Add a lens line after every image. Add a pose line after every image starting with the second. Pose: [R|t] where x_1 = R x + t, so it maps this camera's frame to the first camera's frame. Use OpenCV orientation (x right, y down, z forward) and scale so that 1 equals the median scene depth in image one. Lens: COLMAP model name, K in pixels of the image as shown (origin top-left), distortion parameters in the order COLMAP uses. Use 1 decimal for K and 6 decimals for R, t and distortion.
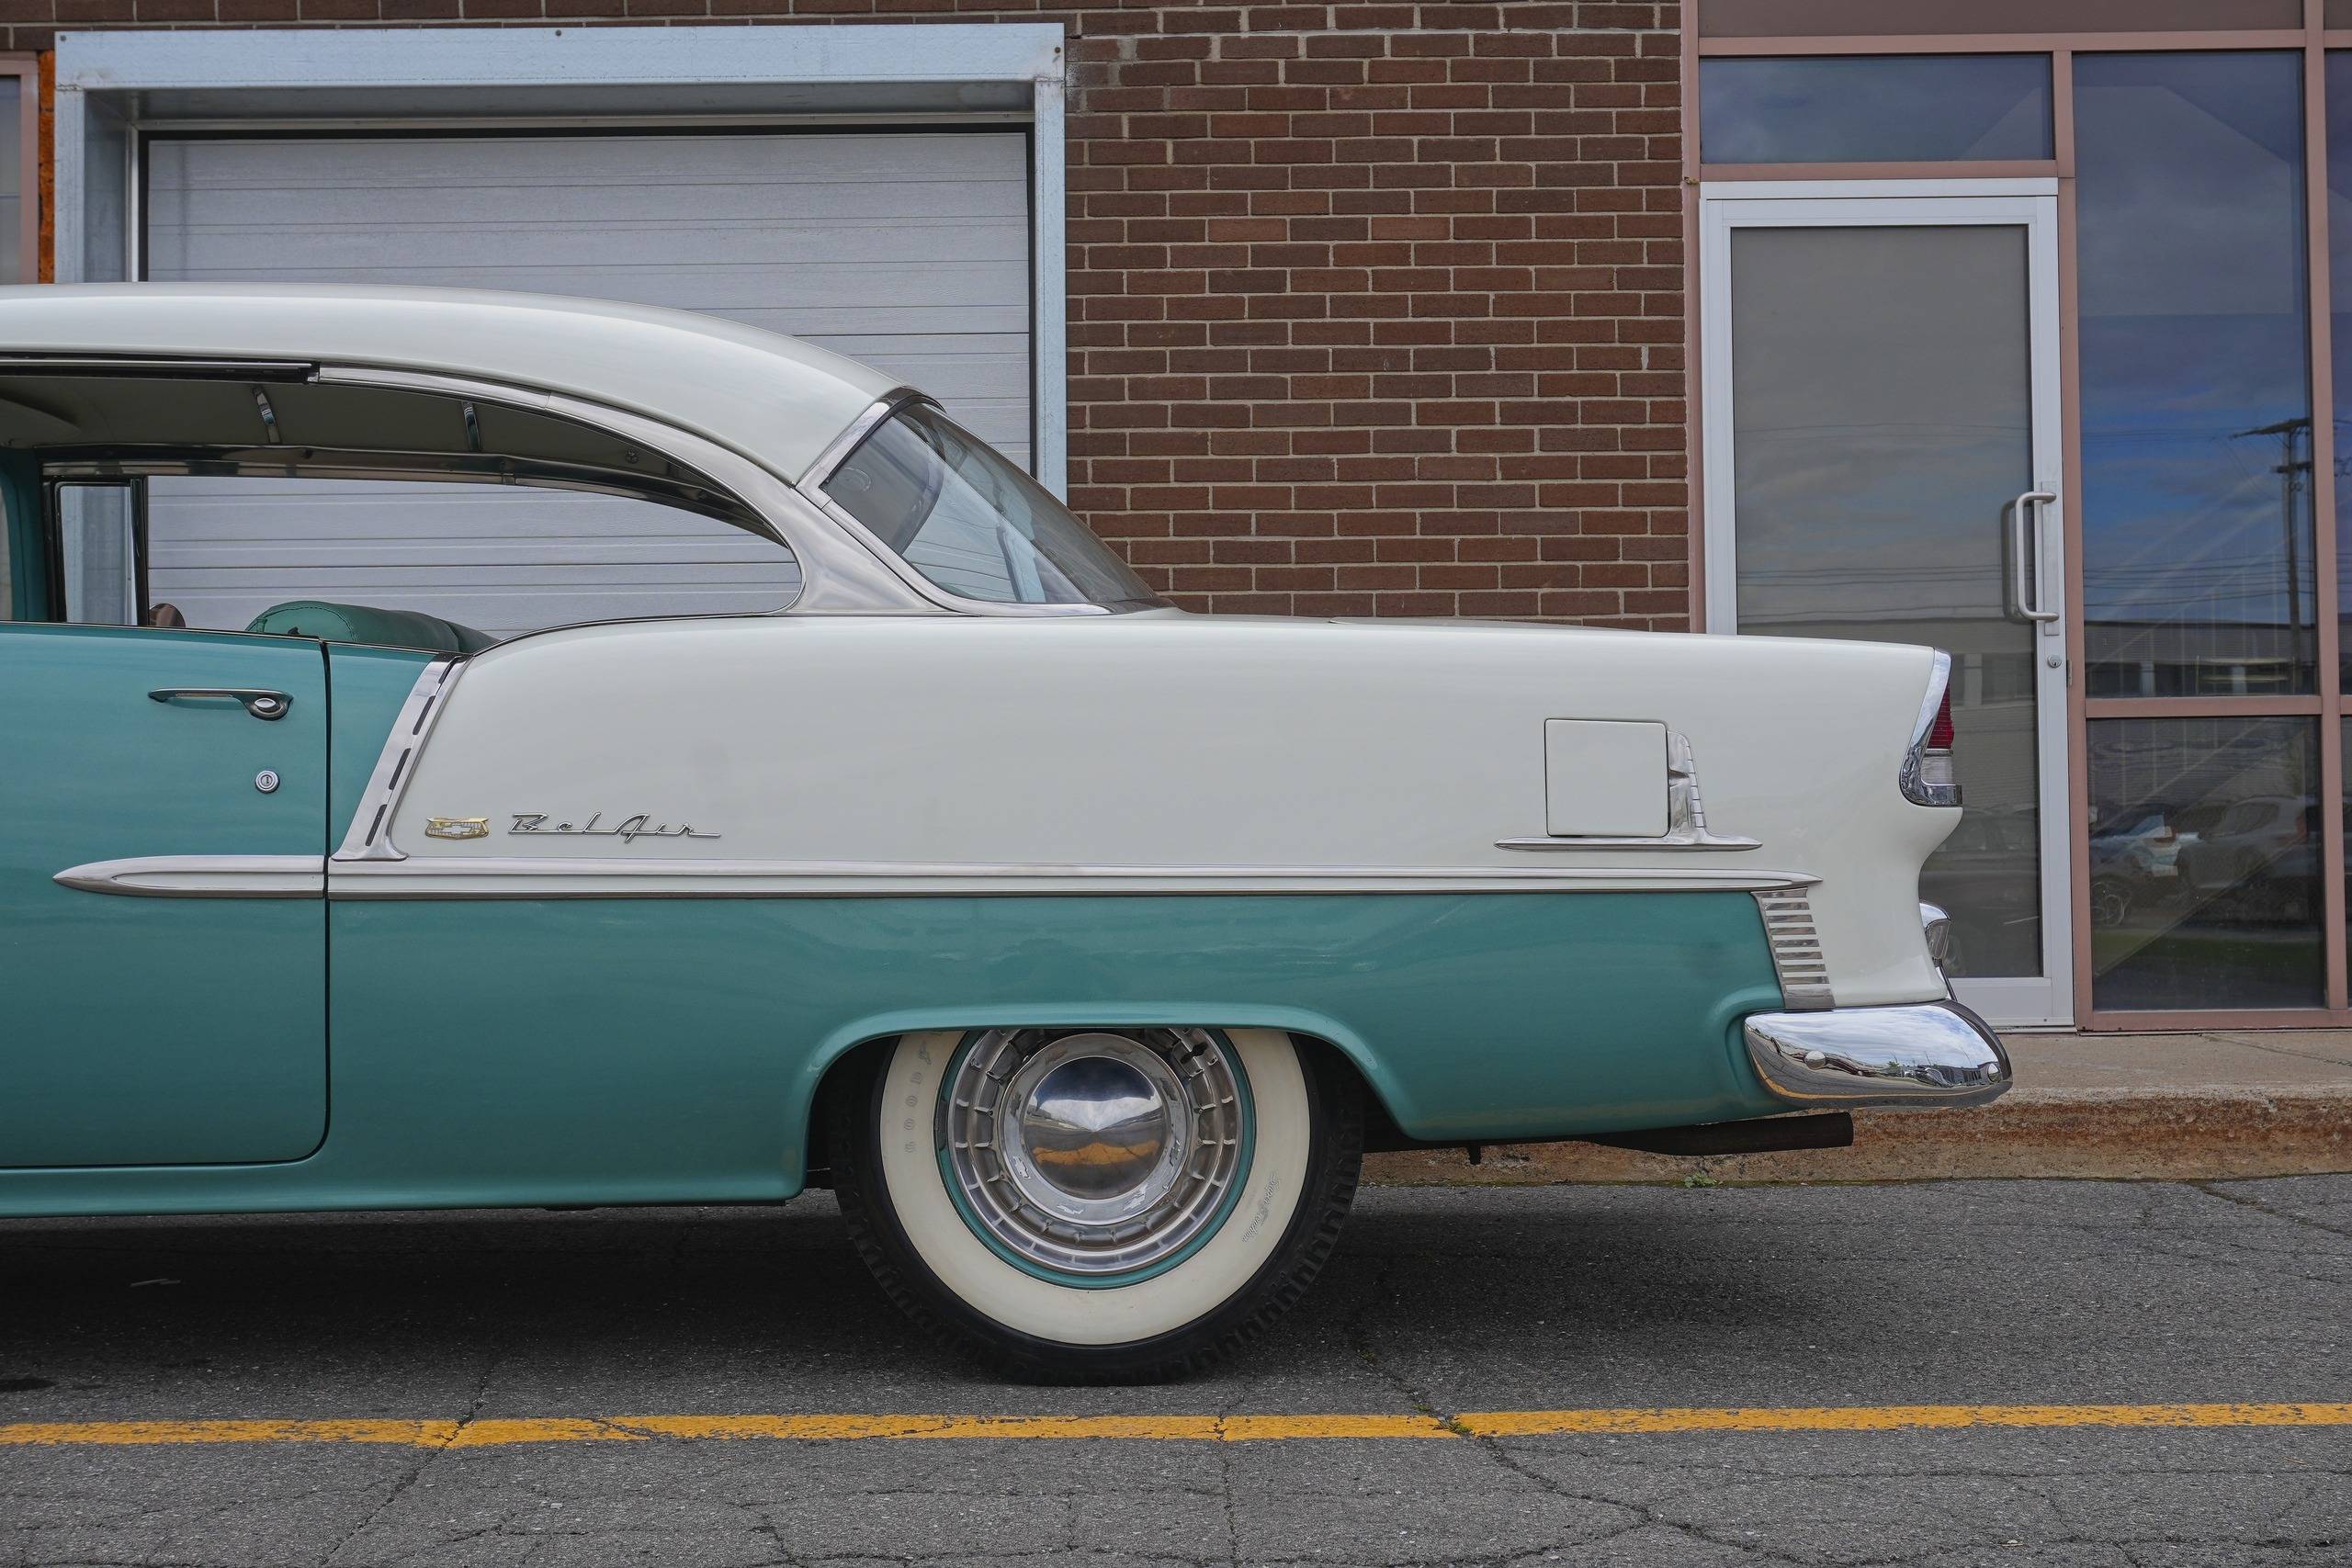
lens RADIAL K [[3052.7, 0, 1176.2], [0, 3052.7, 792.0], [0, 0, 1]] dist [0.004367, -0.025535]
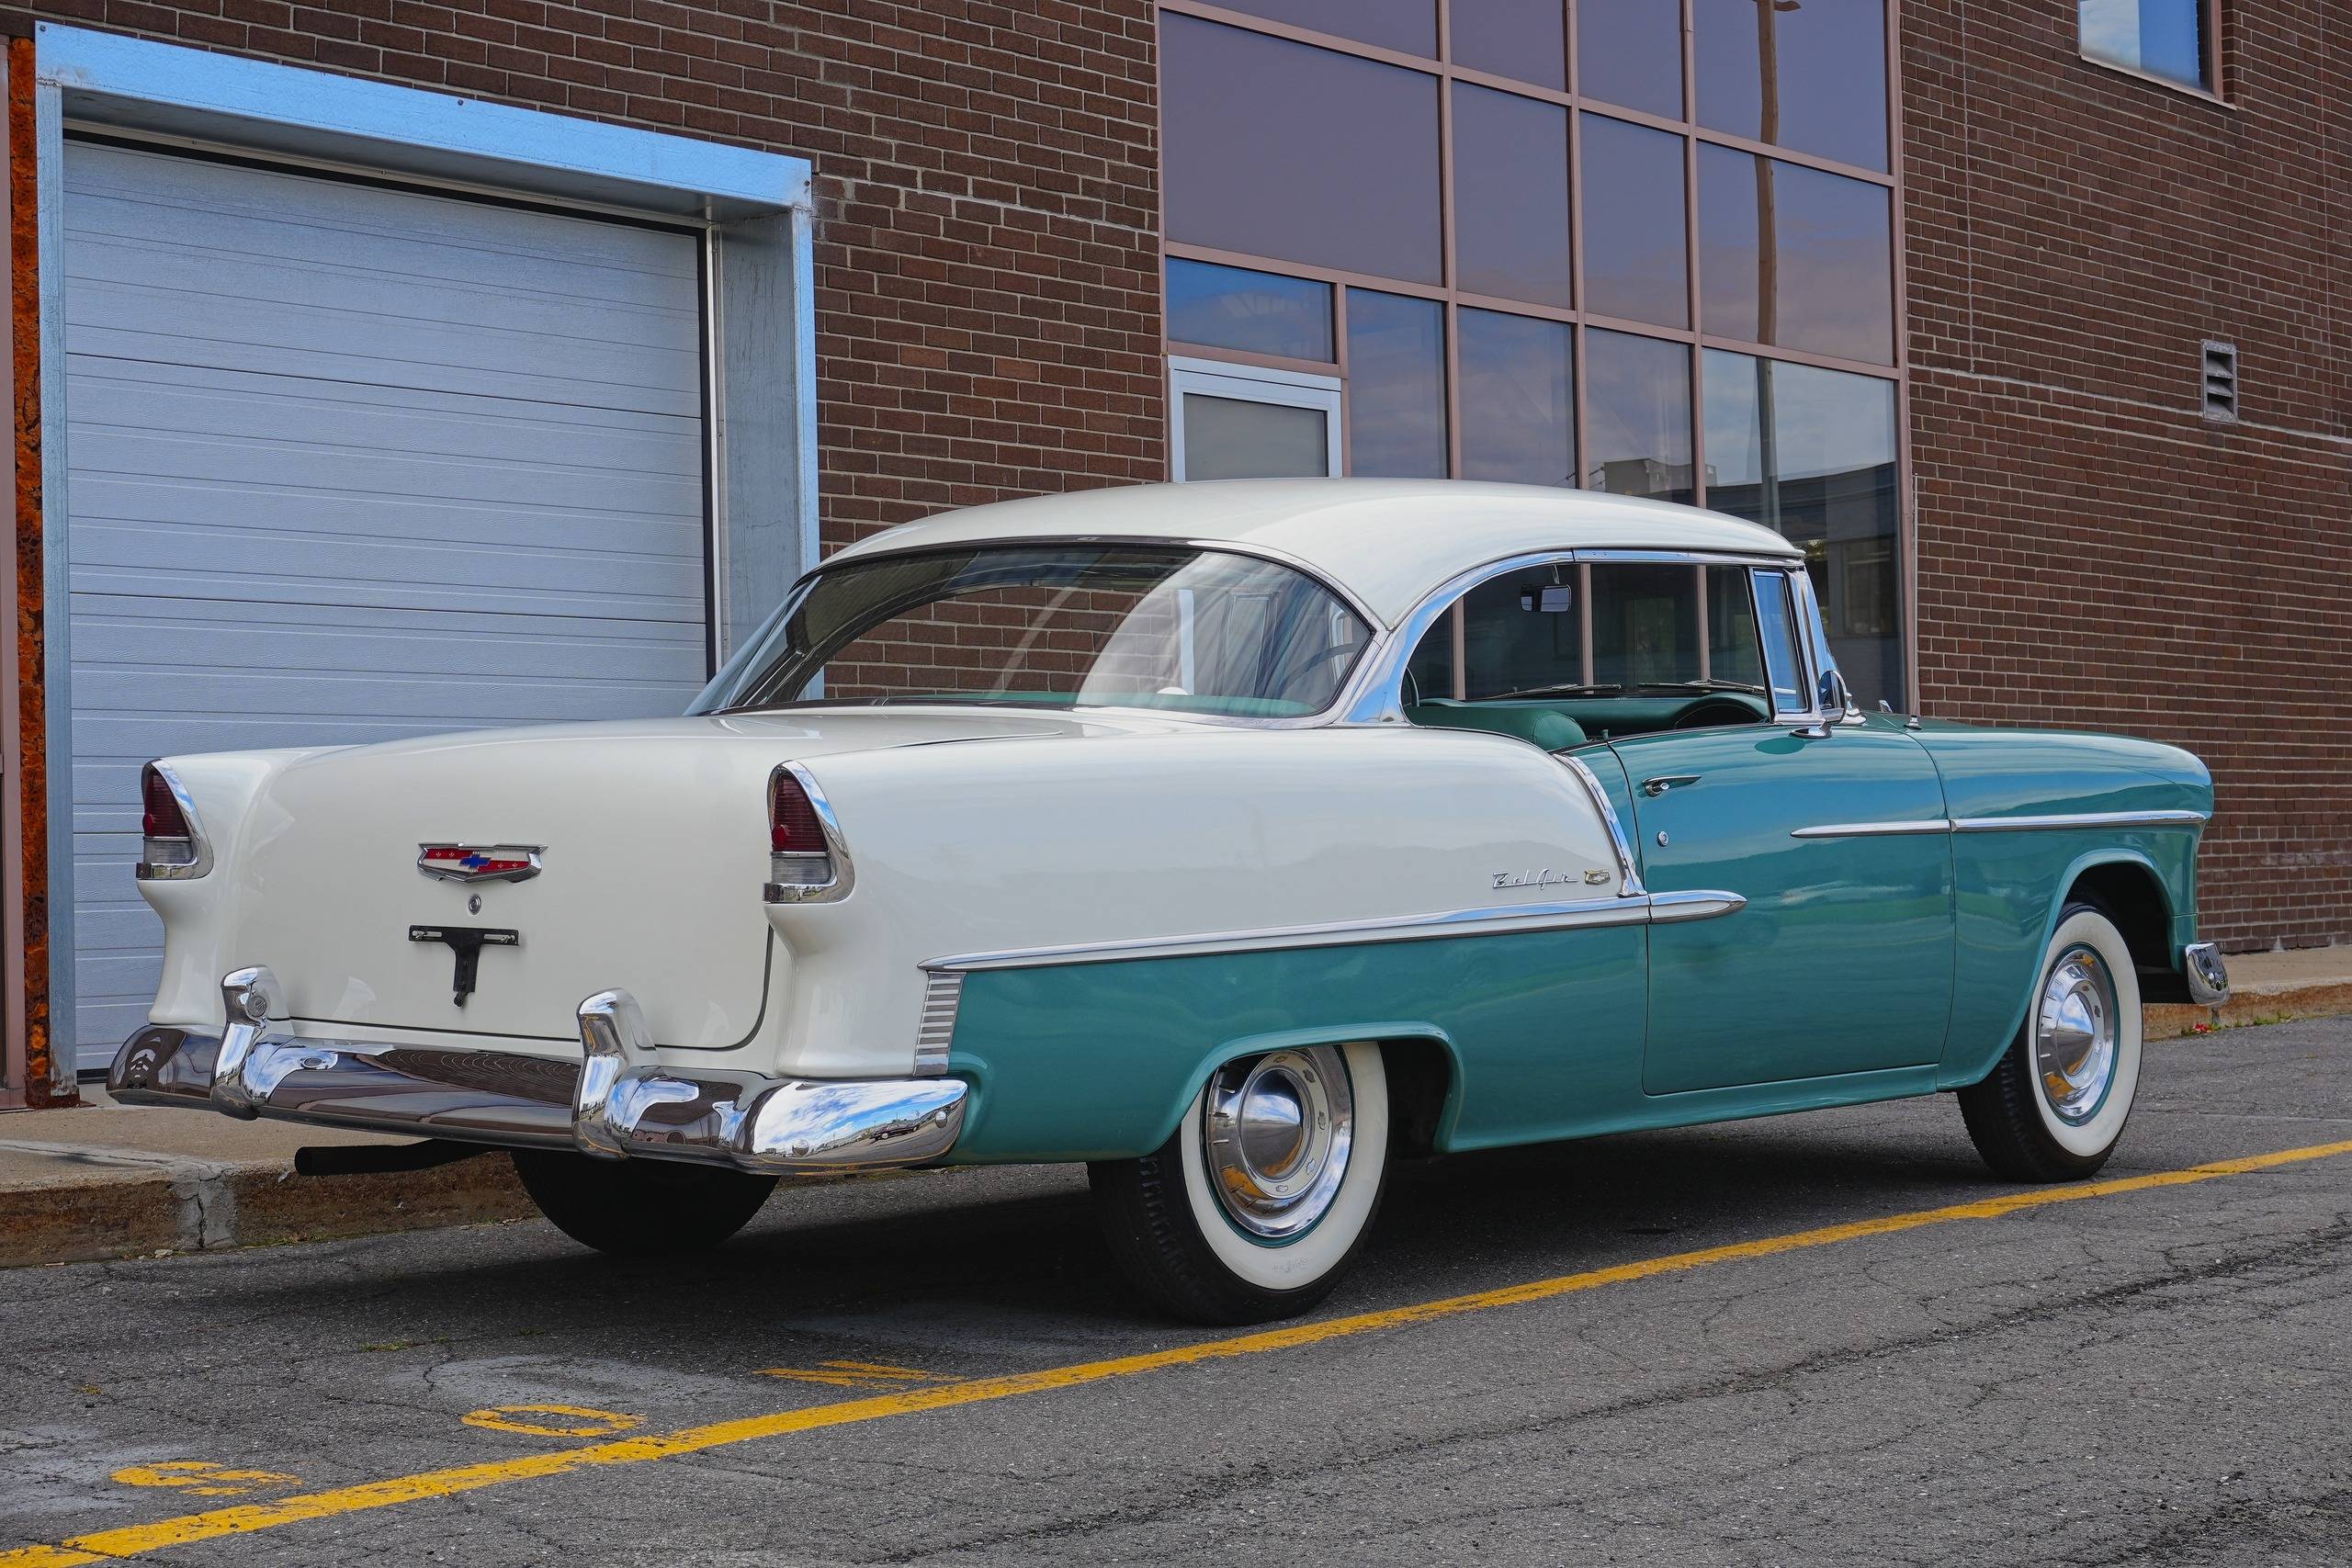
lens RADIAL K [[3787.4, 0, 1174.5], [0, 3787.4, 804.2], [0, 0, 1]] dist [-0.011090, 0.048545]
pose [[0.645072, 0.008929, 0.764070, -1.030318], [-0.005912, 0.999960, -0.006694, -0.002315], [-0.764099, -0.000199, 0.645099, -0.017610]]
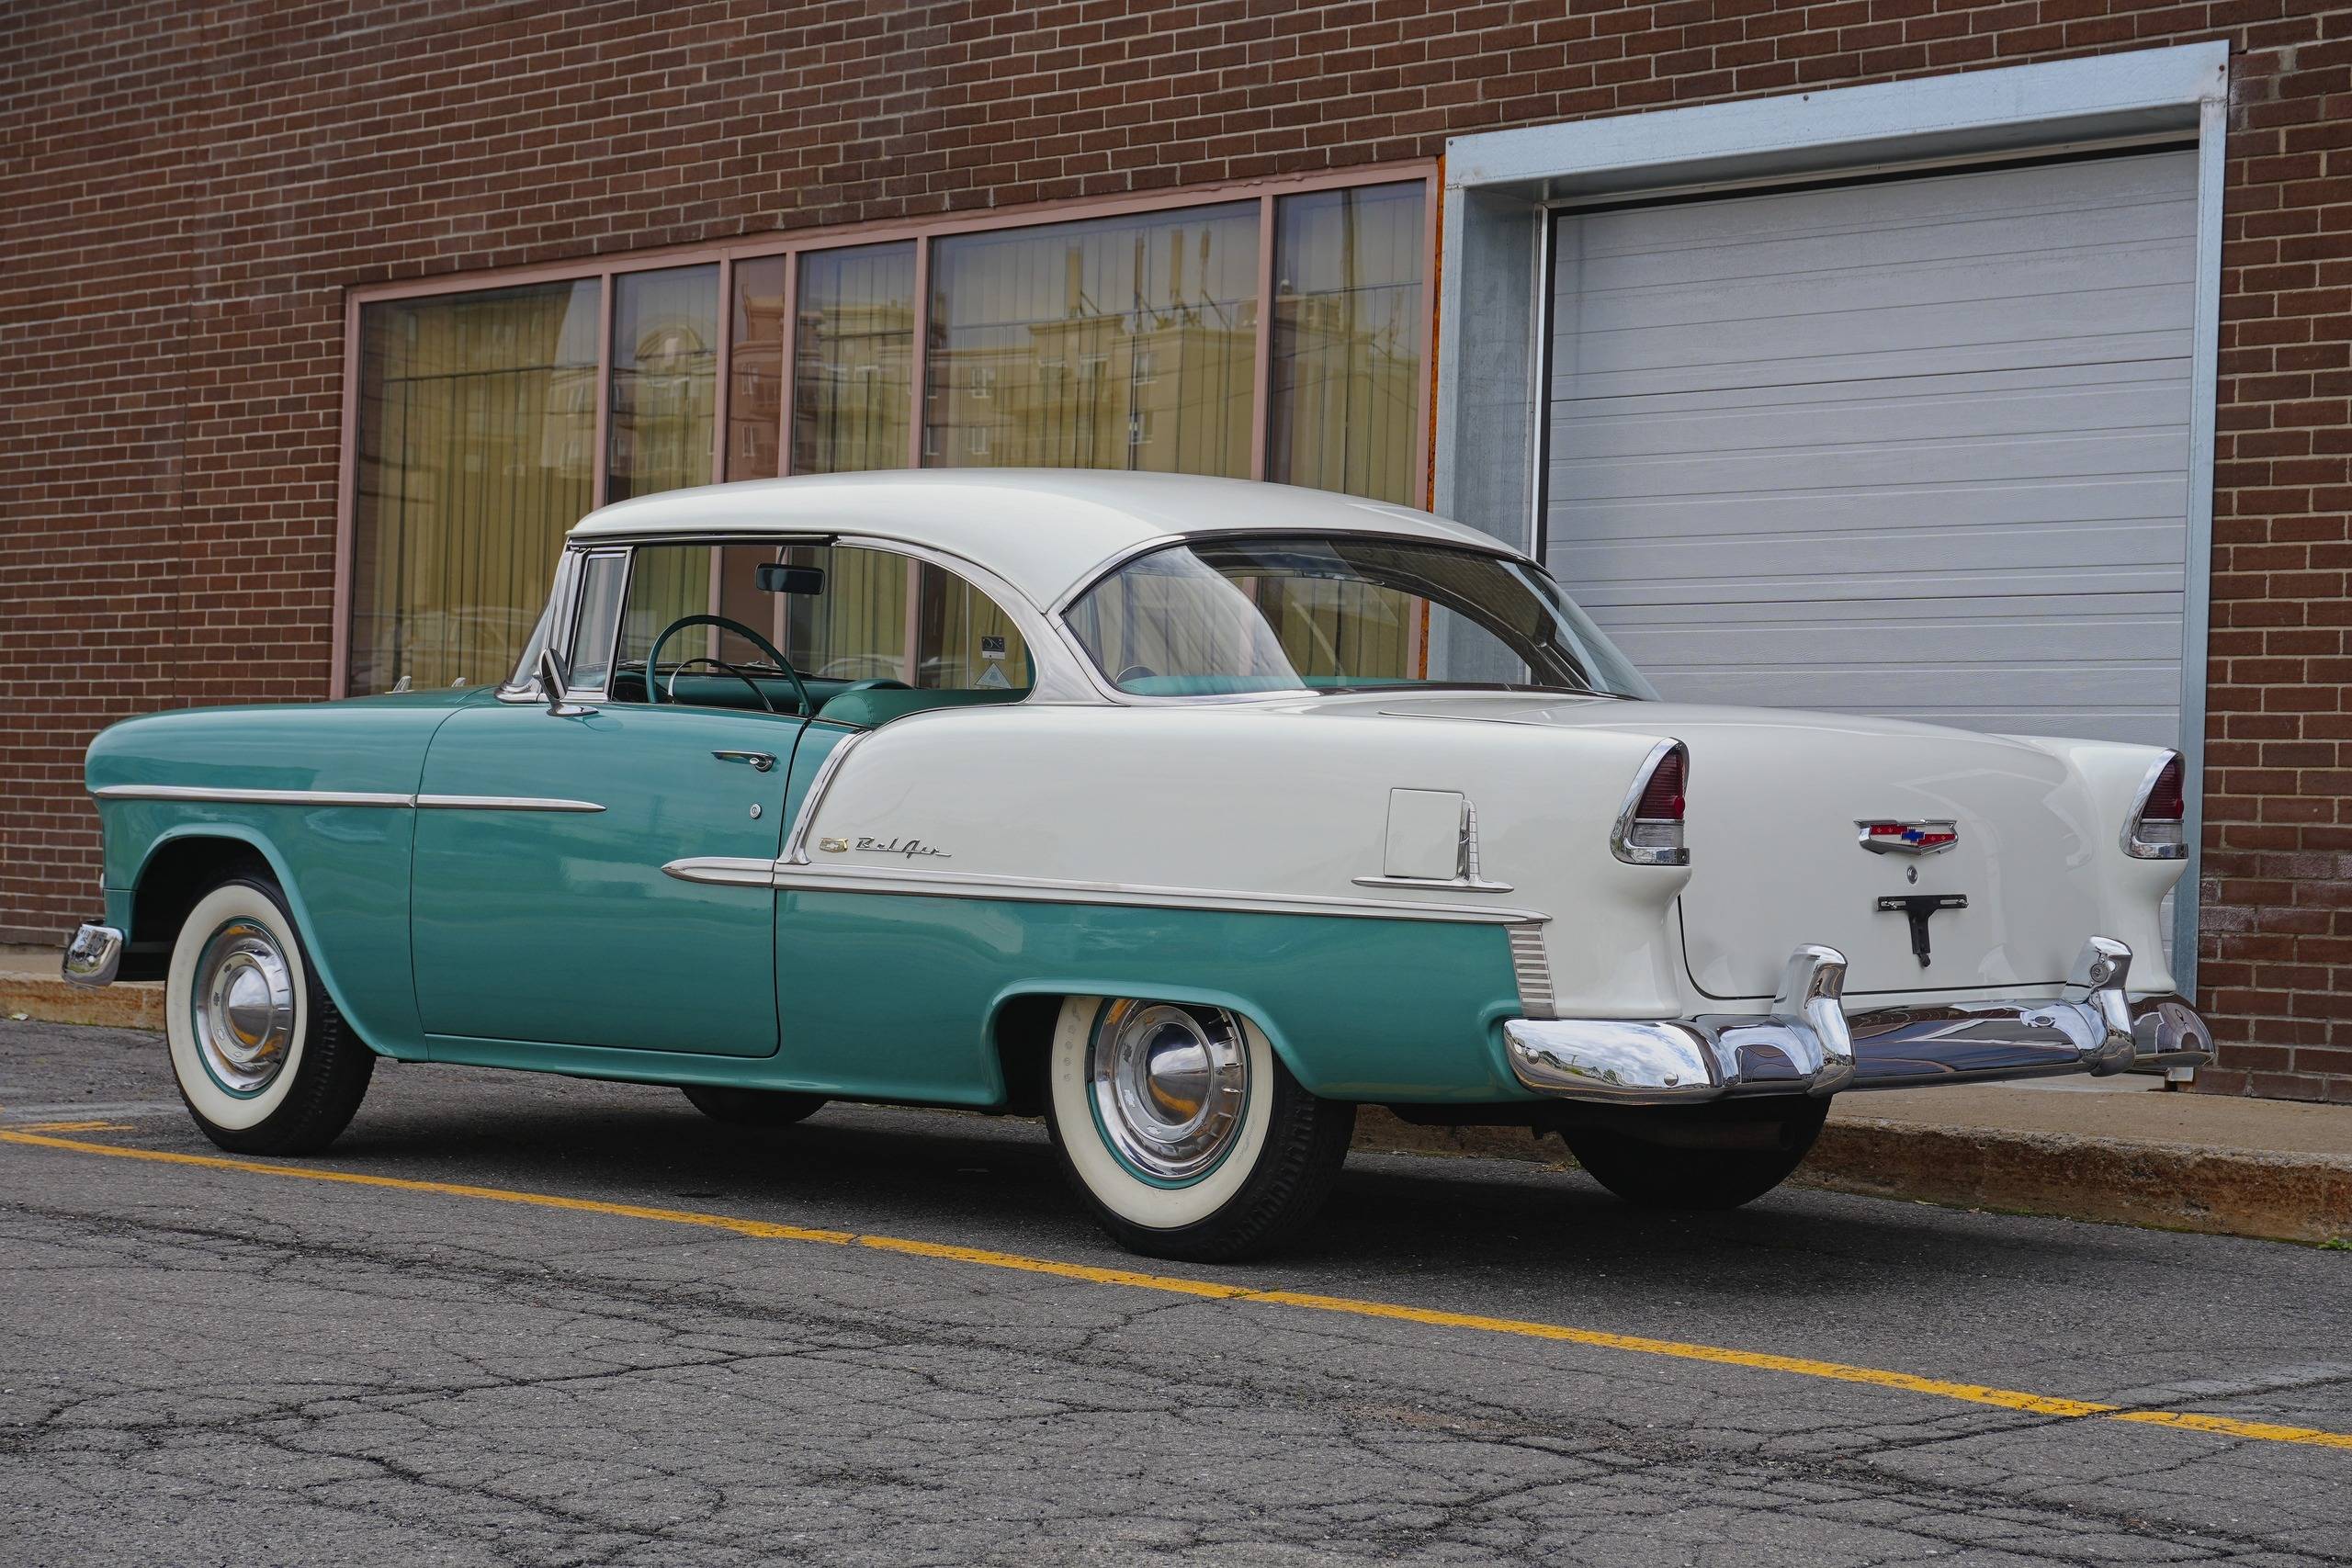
lens RADIAL K [[4335.5, 0, 1185.0], [0, 4335.5, 815.2], [0, 0, 1]] dist [-0.035291, 0.174216]
pose [[0.707605, 0.024001, -0.706201, 0.704073], [-0.020133, 0.999702, 0.013803, -0.018461], [0.706322, 0.004451, 0.707877, -0.202861]]
